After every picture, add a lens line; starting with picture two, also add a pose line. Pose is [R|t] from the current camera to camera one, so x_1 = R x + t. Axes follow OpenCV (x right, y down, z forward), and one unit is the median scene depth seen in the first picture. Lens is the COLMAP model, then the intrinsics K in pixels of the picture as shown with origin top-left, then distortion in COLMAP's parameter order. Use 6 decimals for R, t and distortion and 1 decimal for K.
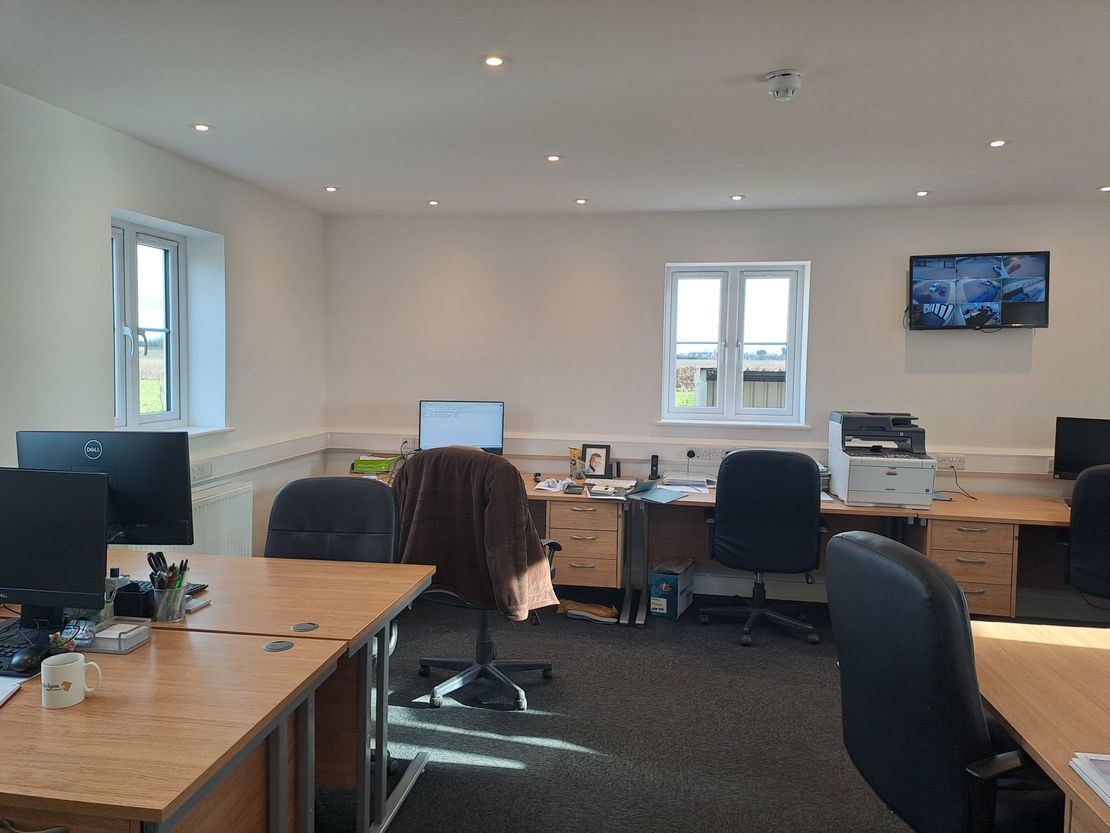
lens RADIAL K [[807.7, 0, 554.1], [0, 807.7, 409.9], [0, 0, 1]] dist [0.085876, -0.098374]
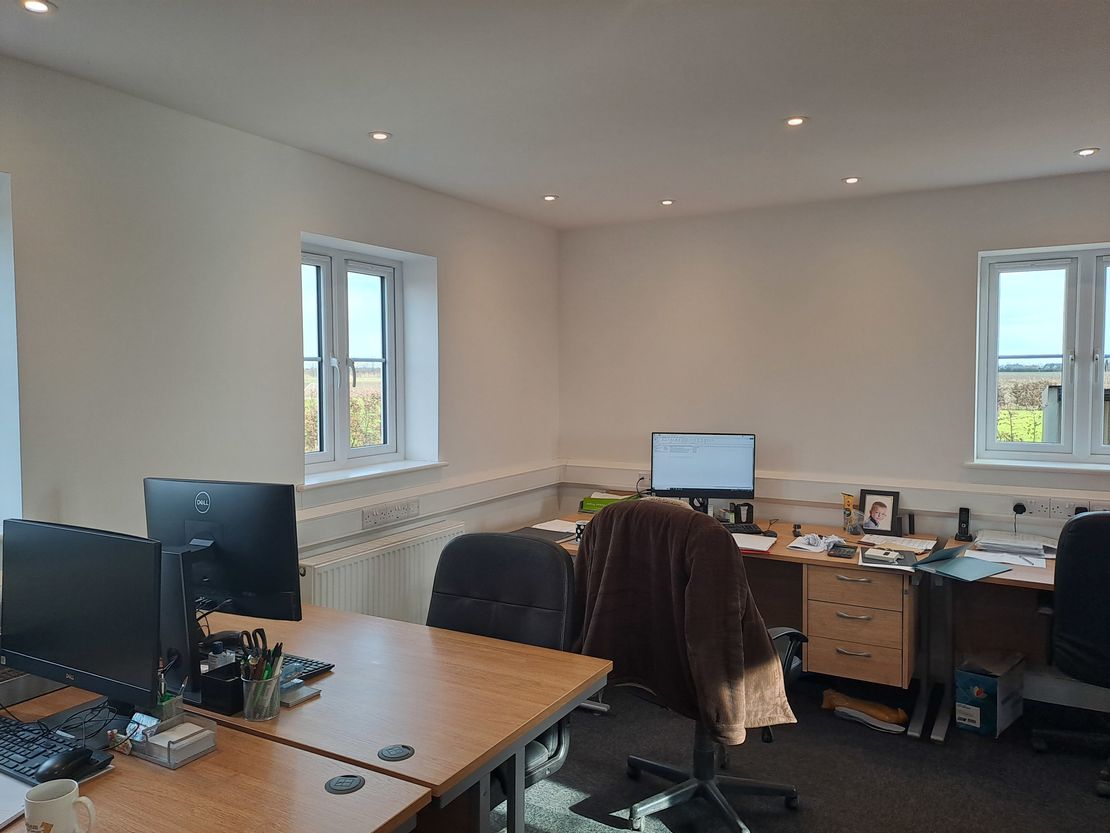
lens RADIAL K [[807.7, 0, 554.1], [0, 807.7, 409.9], [0, 0, 1]] dist [0.085876, -0.098374]
pose [[0.931257, -0.001084, -0.364361, 0.055364], [-0.007113, 0.999751, -0.021155, -0.018594], [0.364293, 0.022293, 0.931018, 0.176482]]
